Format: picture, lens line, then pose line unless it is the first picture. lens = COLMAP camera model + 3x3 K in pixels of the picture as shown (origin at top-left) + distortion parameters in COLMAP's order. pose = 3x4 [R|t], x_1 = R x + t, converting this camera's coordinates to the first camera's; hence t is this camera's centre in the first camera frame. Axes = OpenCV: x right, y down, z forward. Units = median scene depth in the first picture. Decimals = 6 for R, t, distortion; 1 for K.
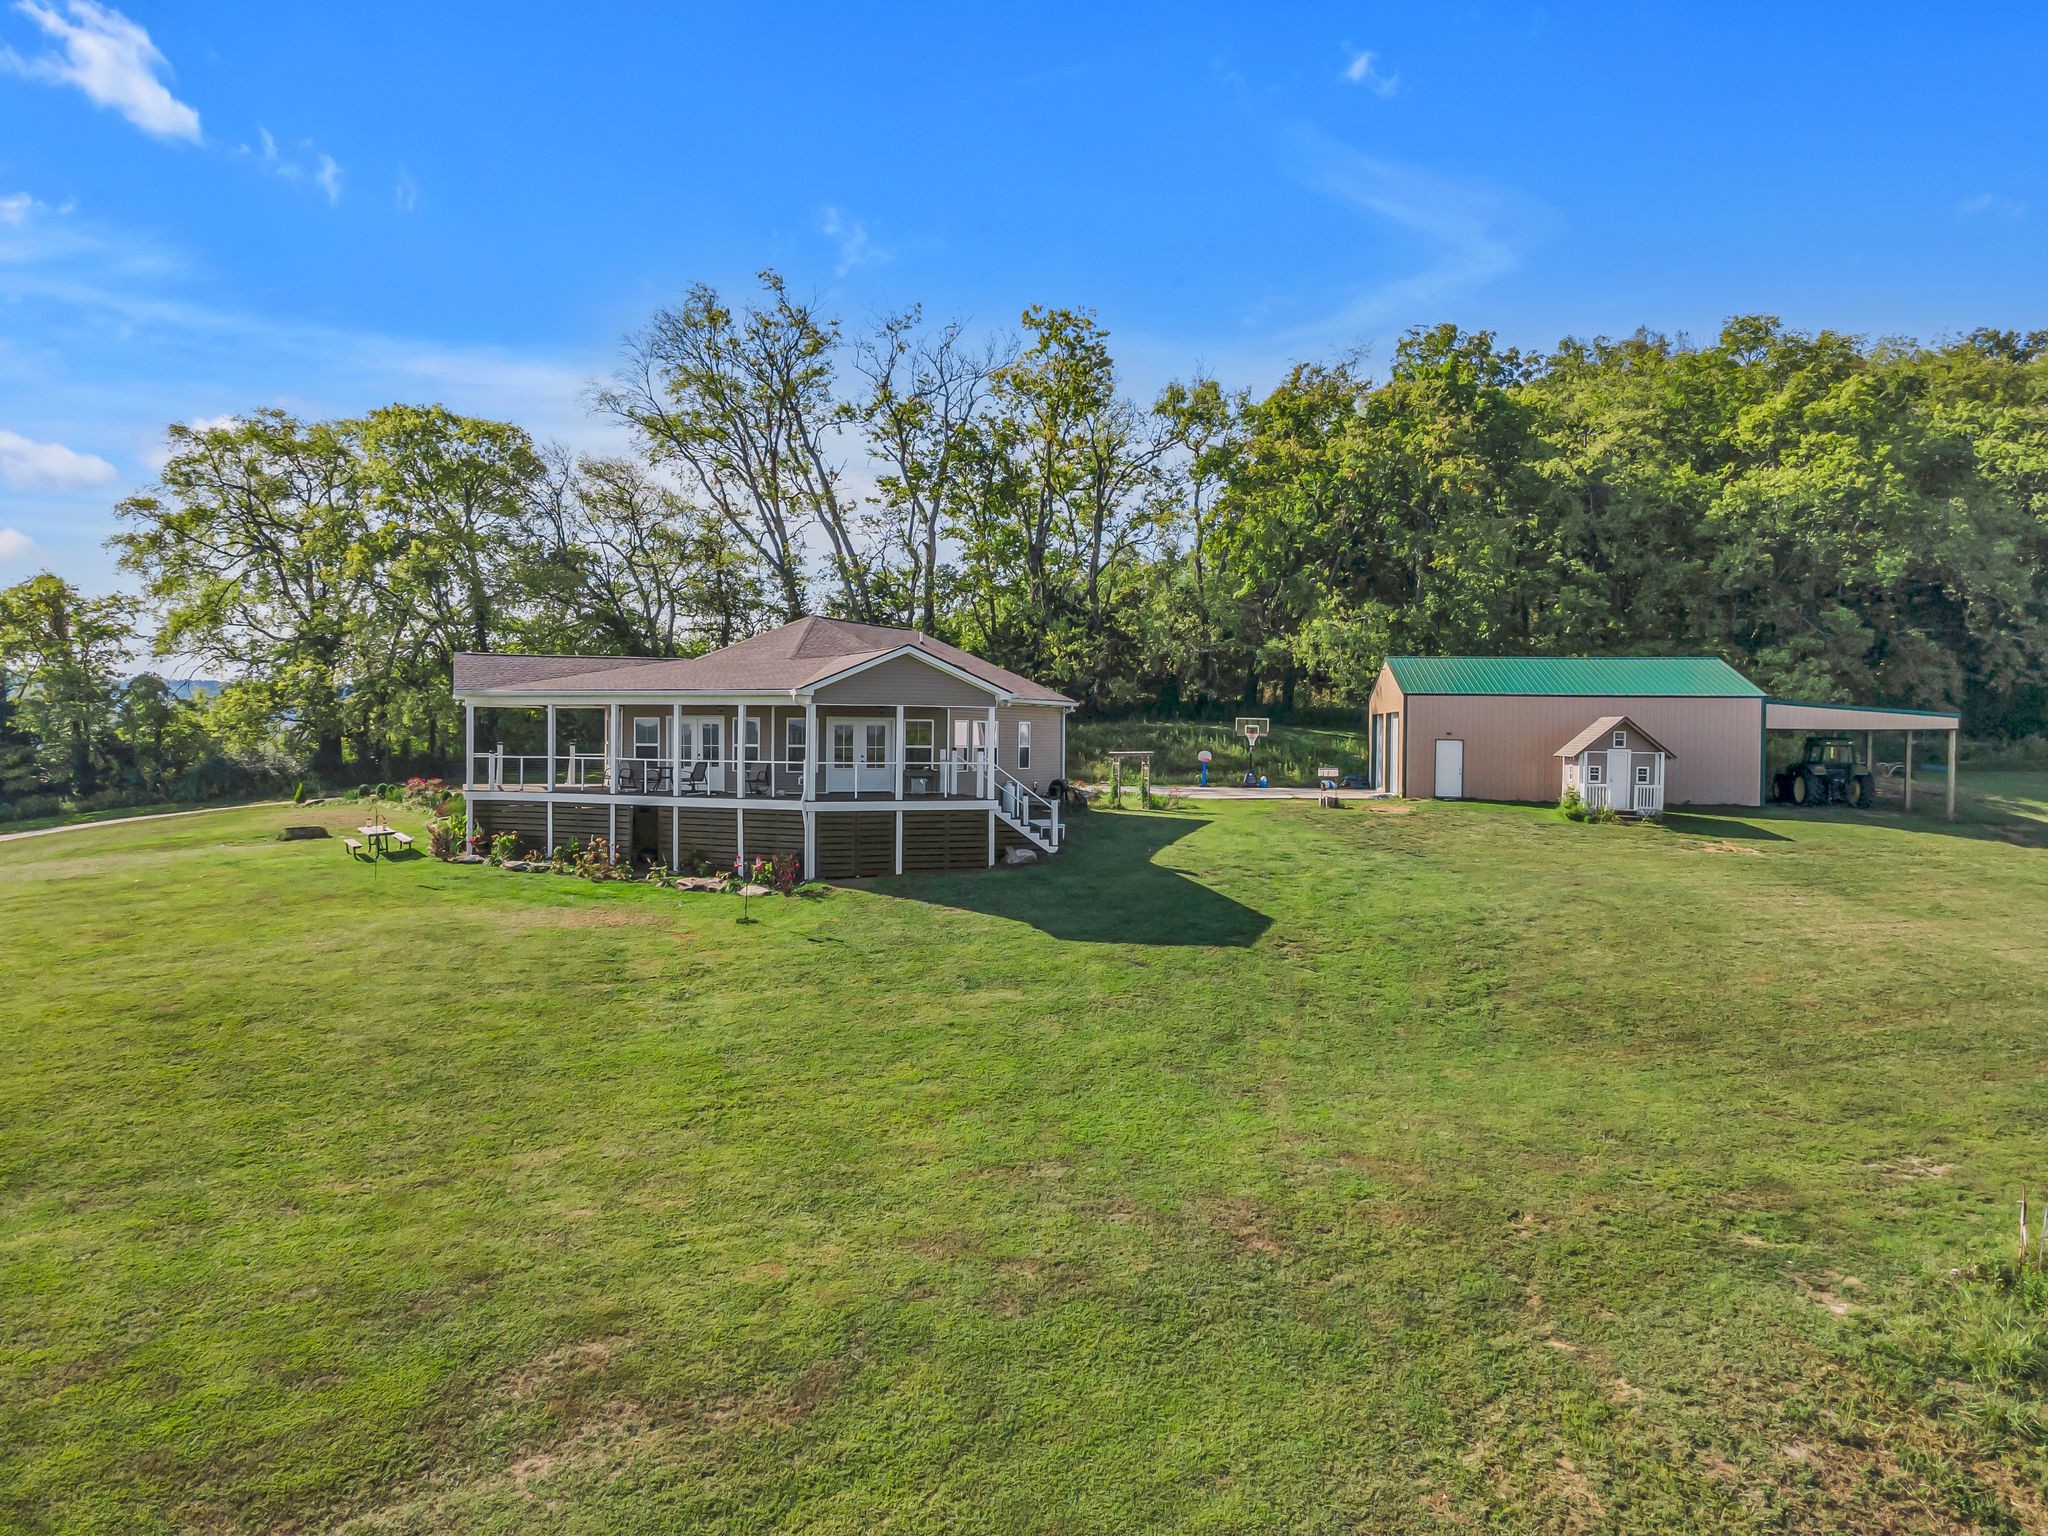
lens RADIAL K [[1495.7, 0, 1015.8], [0, 1495.7, 755.6], [0, 0, 1]] dist [0.023004, 0.043020]
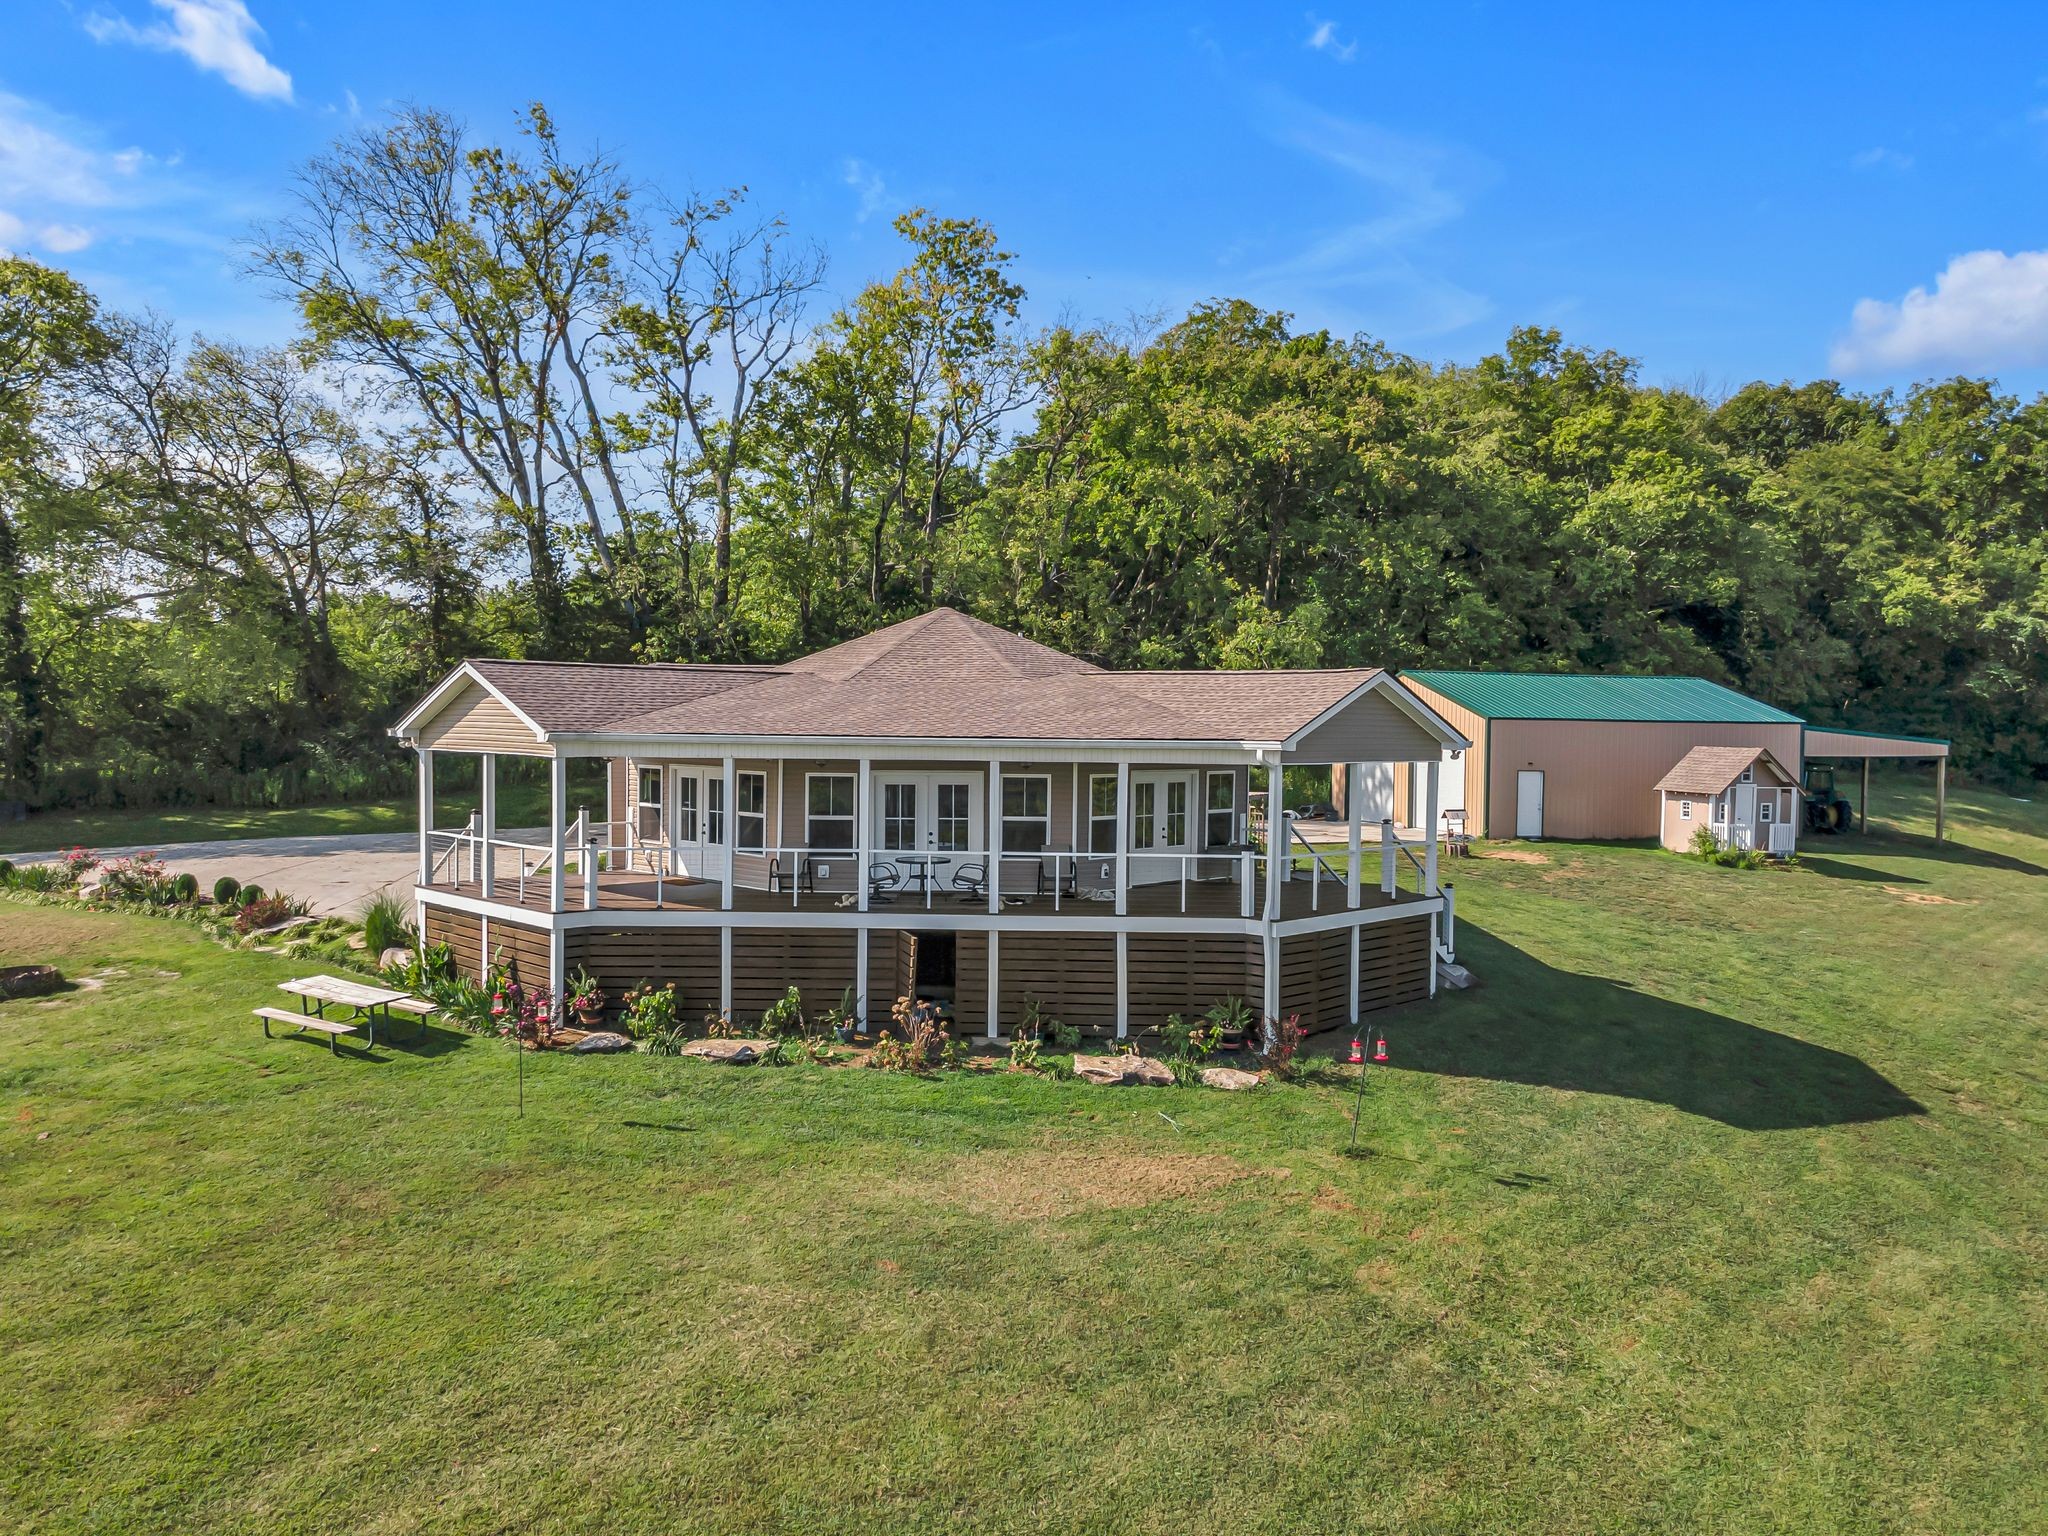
lens RADIAL K [[1495.7, 0, 1015.8], [0, 1495.7, 755.6], [0, 0, 1]] dist [0.023004, 0.043020]
pose [[0.911595, -0.008549, 0.411000, -0.339479], [0.003314, 0.999904, 0.013447, -0.032340], [-0.411076, -0.010896, 0.911536, 0.332368]]
